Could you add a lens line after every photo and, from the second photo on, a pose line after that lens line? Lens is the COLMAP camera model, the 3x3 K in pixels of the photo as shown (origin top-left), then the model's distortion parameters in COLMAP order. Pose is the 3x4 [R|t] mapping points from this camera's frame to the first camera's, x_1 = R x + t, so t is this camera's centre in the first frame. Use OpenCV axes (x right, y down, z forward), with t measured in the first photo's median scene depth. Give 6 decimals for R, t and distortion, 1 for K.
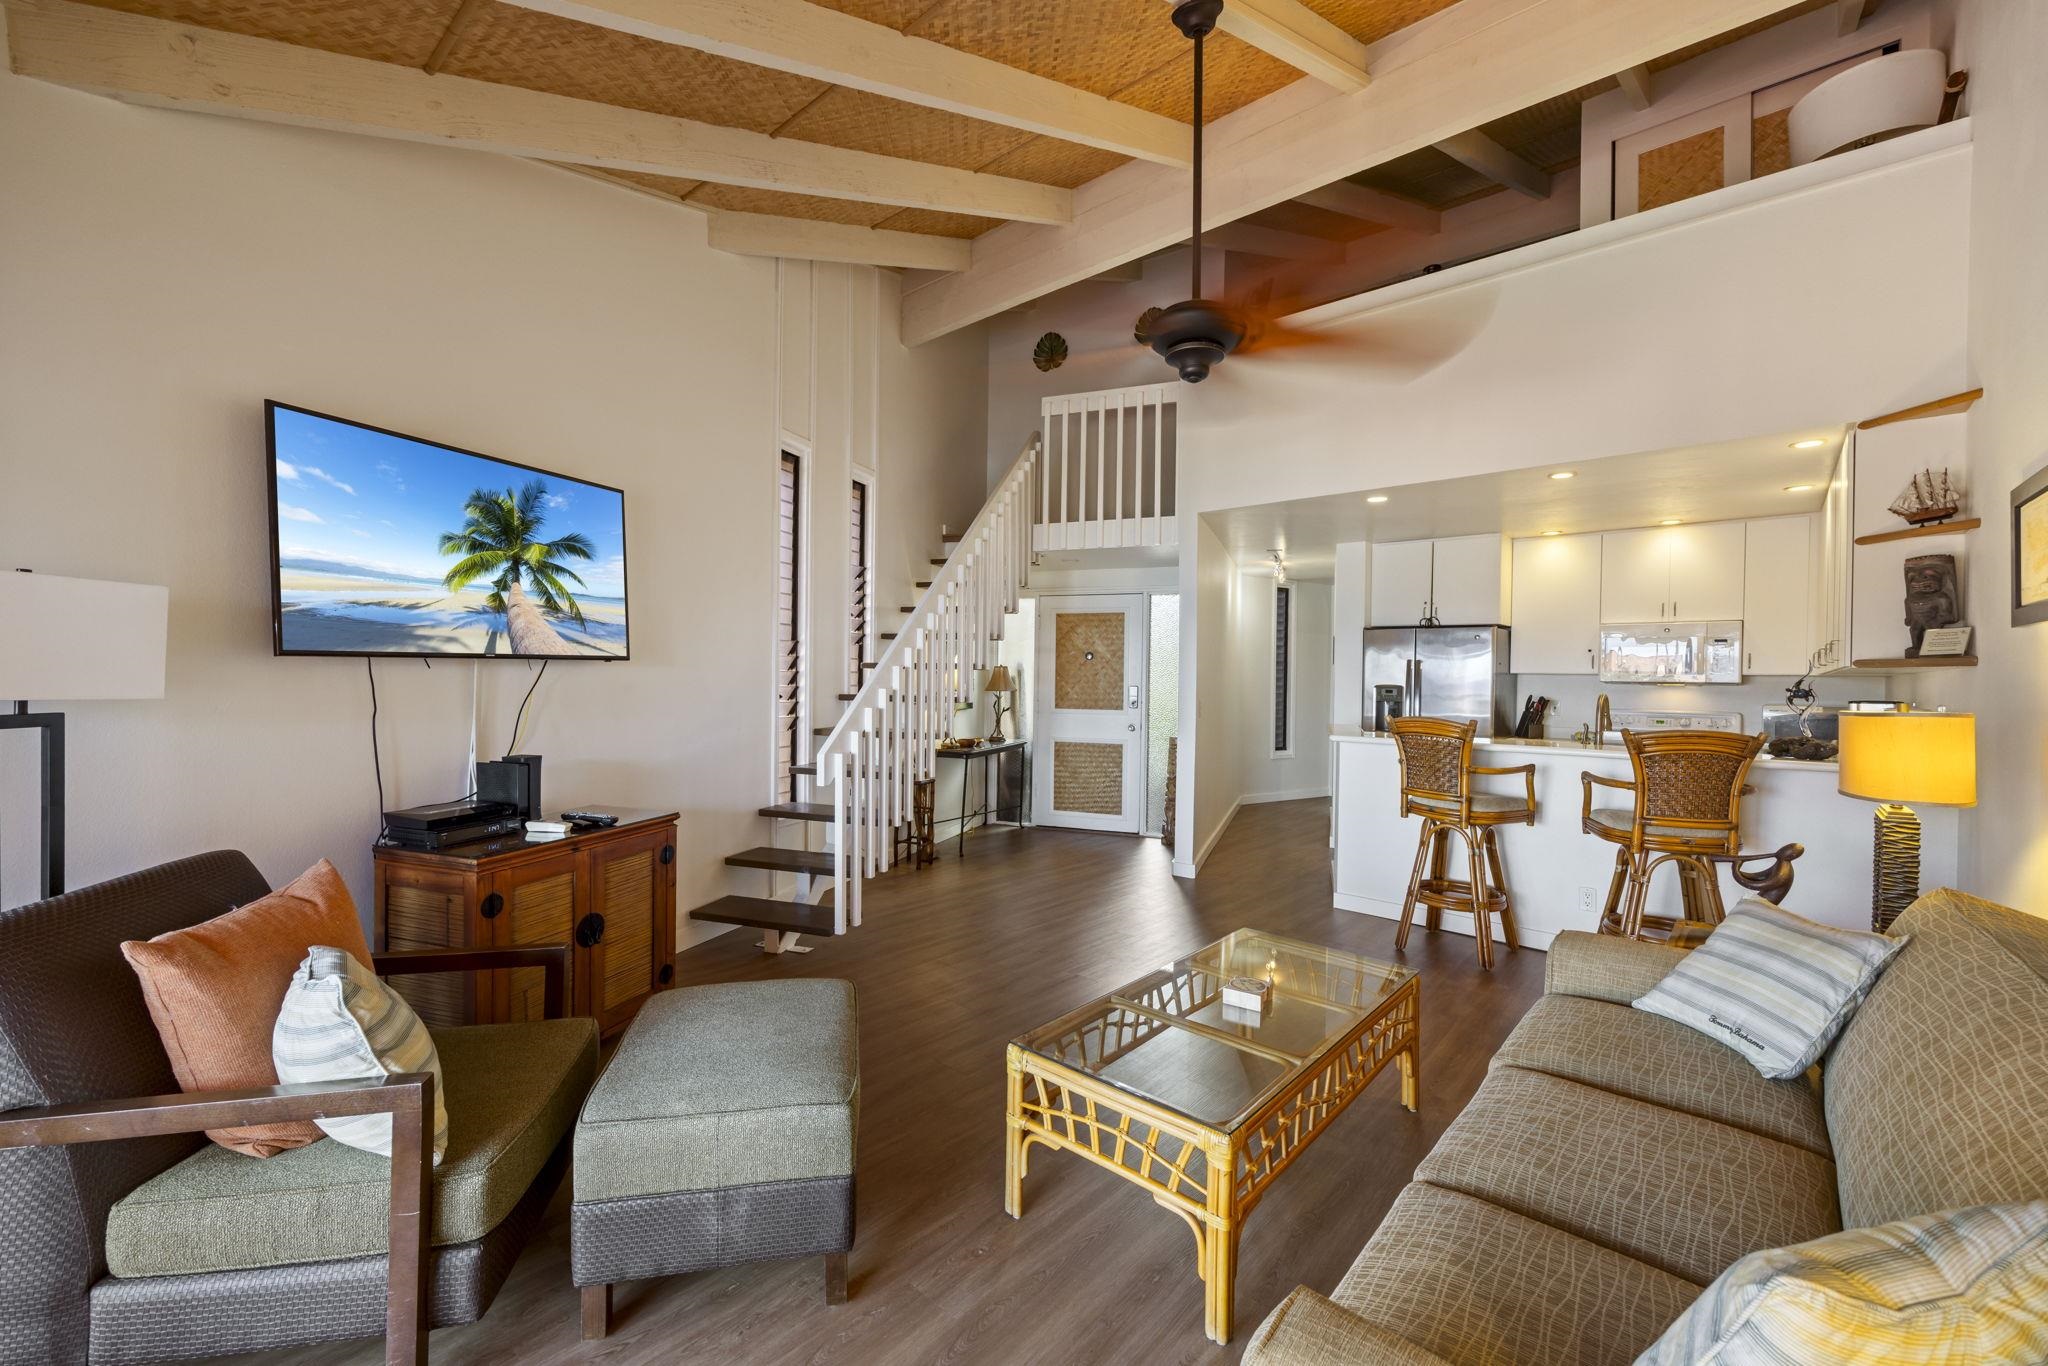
lens RADIAL K [[816.8, 0, 1024.3], [0, 816.8, 684.0], [0, 0, 1]] dist [0.002810, -0.000592]
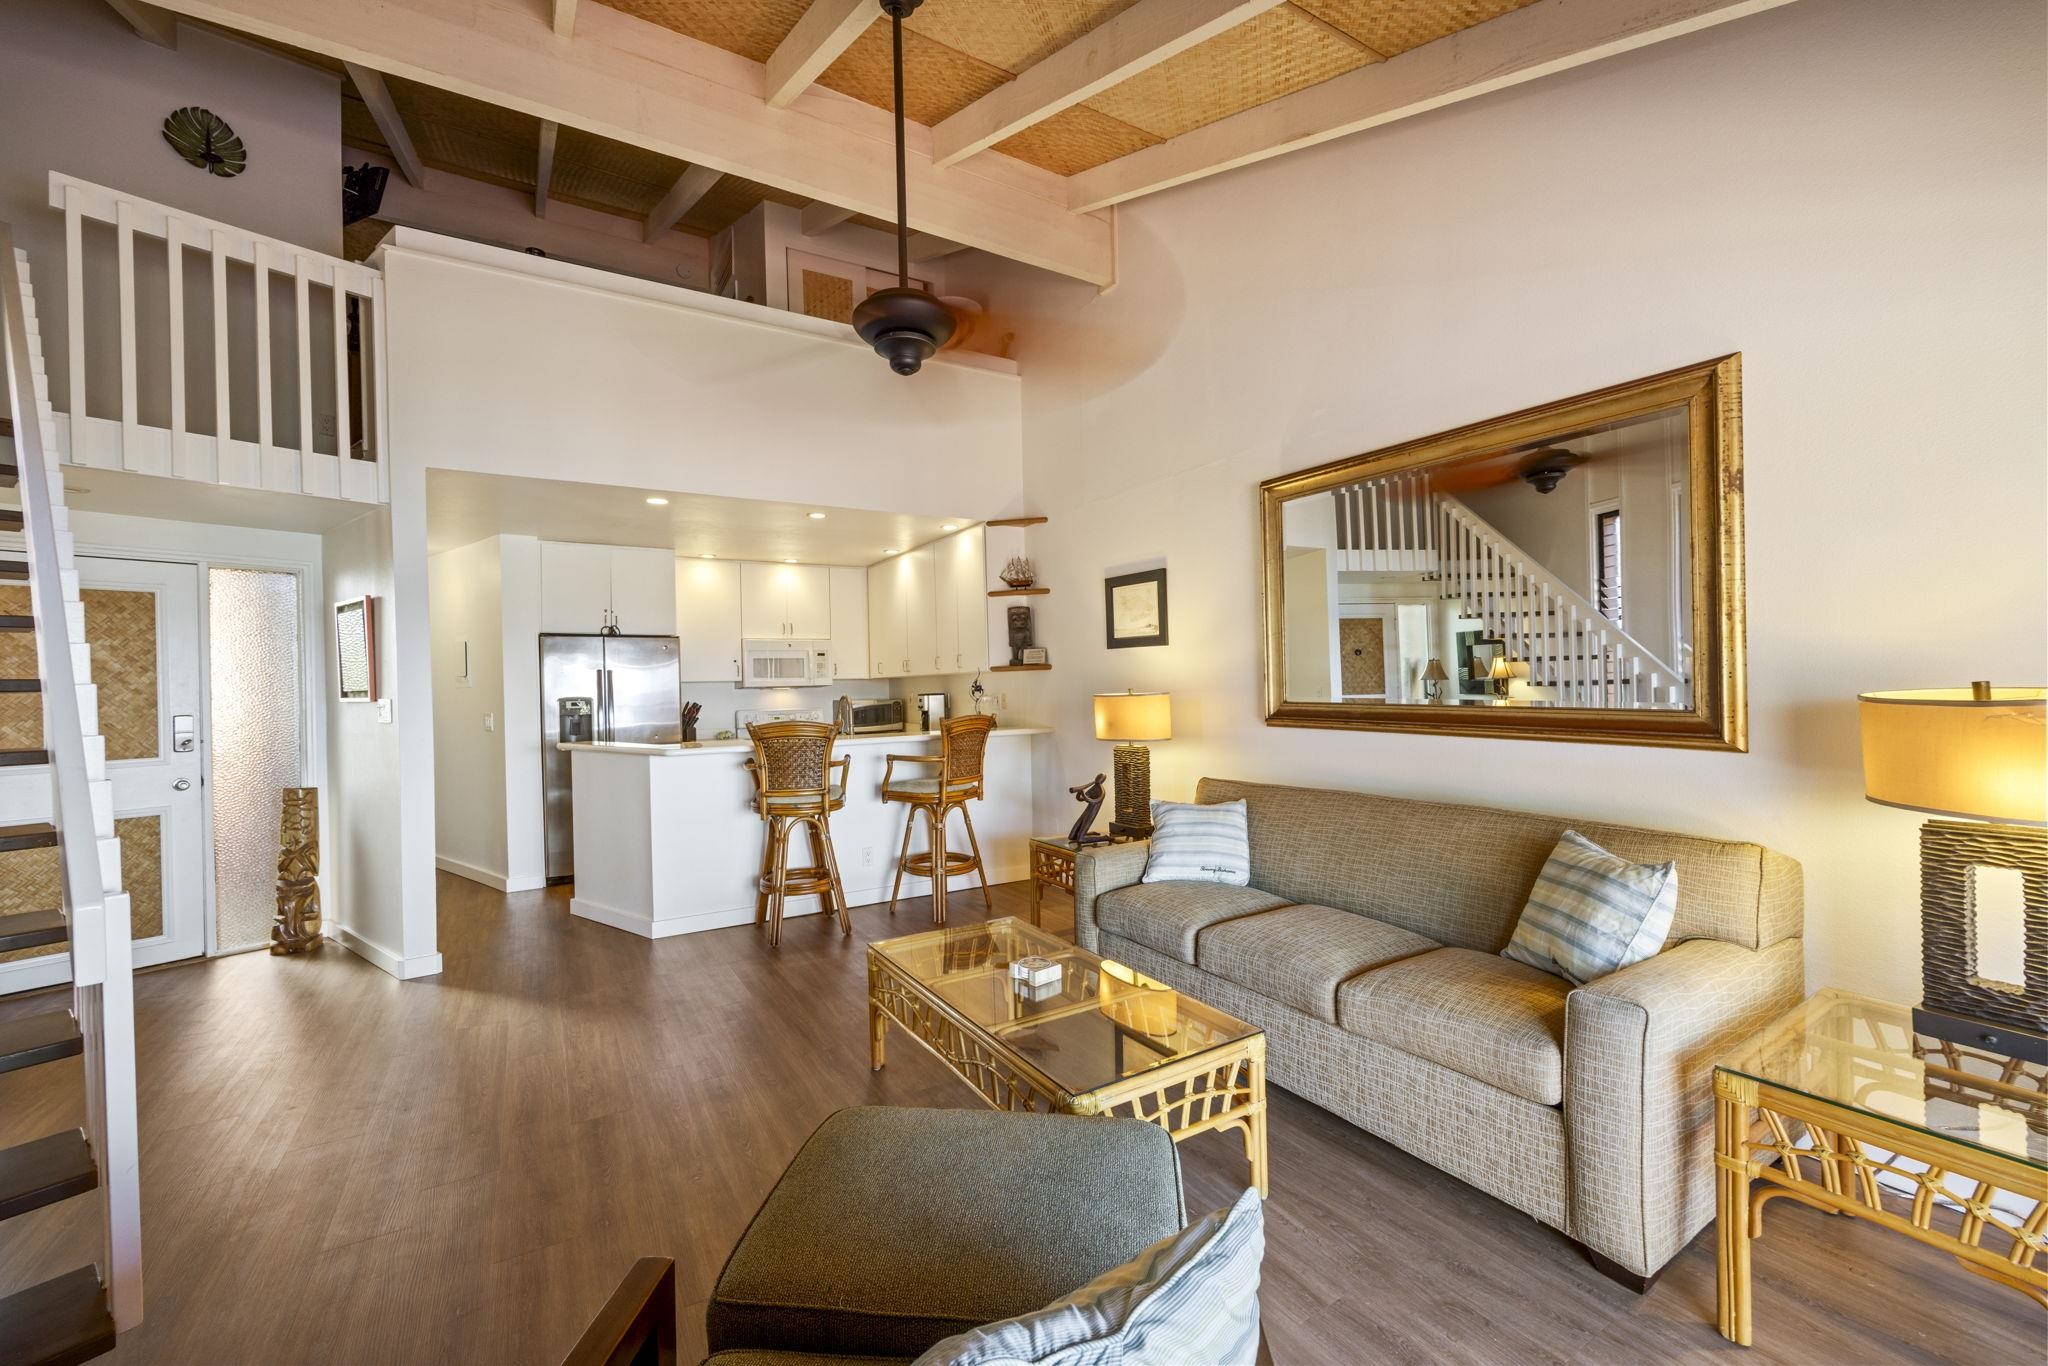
lens RADIAL K [[816.8, 0, 1017.2], [0, 816.8, 678.9], [0, 0, 1]] dist [0.002810, -0.000592]
pose [[0.294759, -0.015207, 0.955450, -0.429335], [0.034563, 0.999389, 0.005244, -0.009782], [-0.954946, 0.031478, 0.295105, 0.383149]]
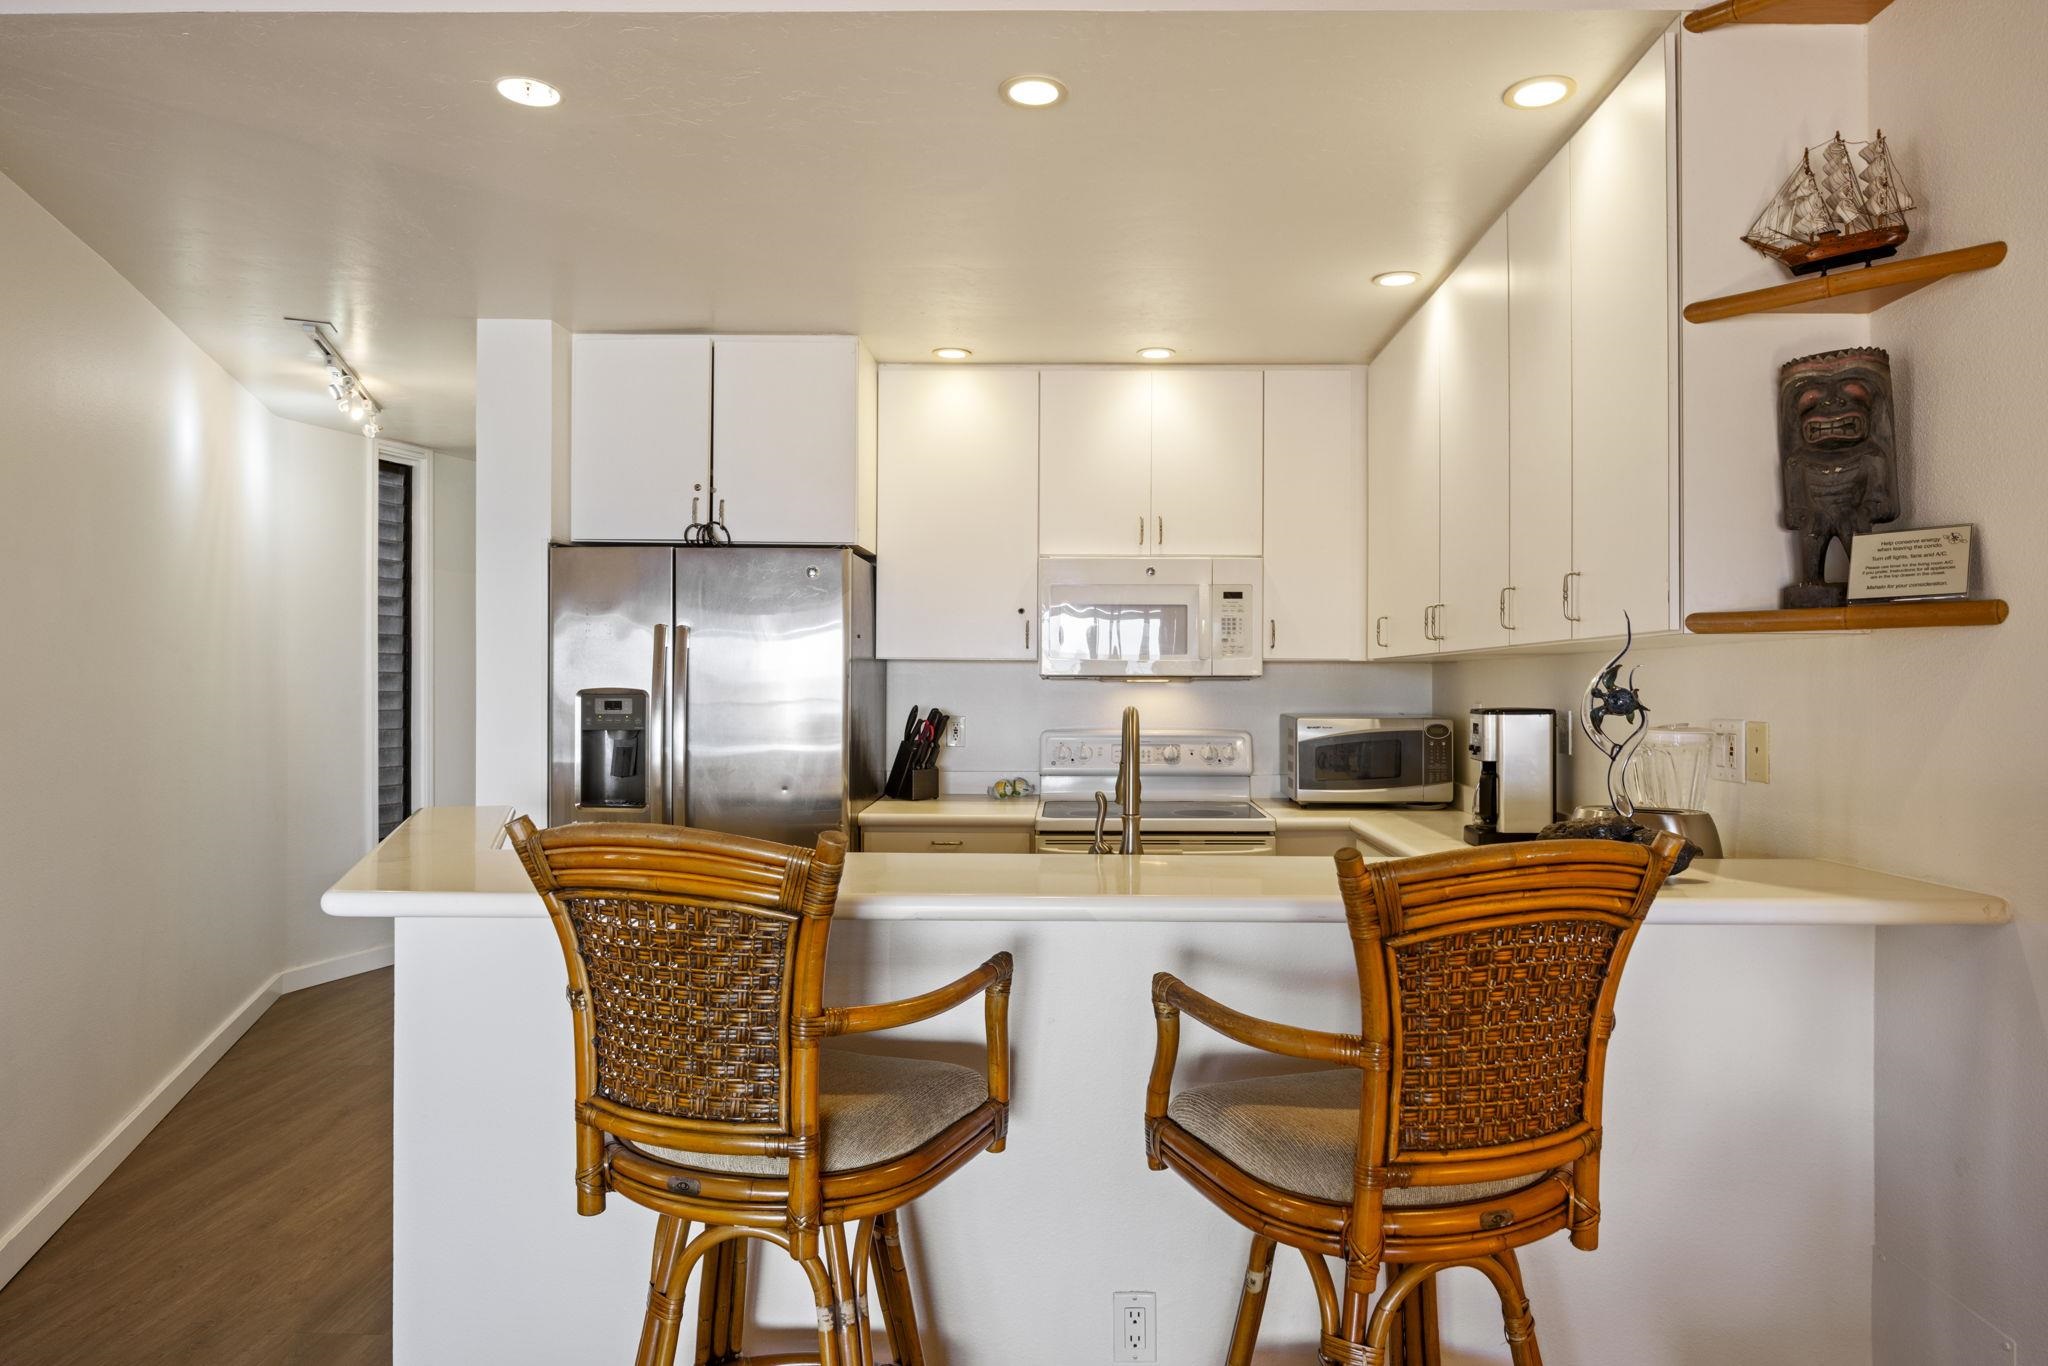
lens RADIAL K [[1258.0, 0, 1076.1], [0, 1258.0, 681.6], [0, 0, 1]] dist [-0.005490, -0.002791]
pose [[0.747485, -0.011365, 0.664182, 0.321287], [0.012566, 0.999917, 0.002967, -0.001822], [-0.664160, 0.006128, 0.747565, 0.607866]]
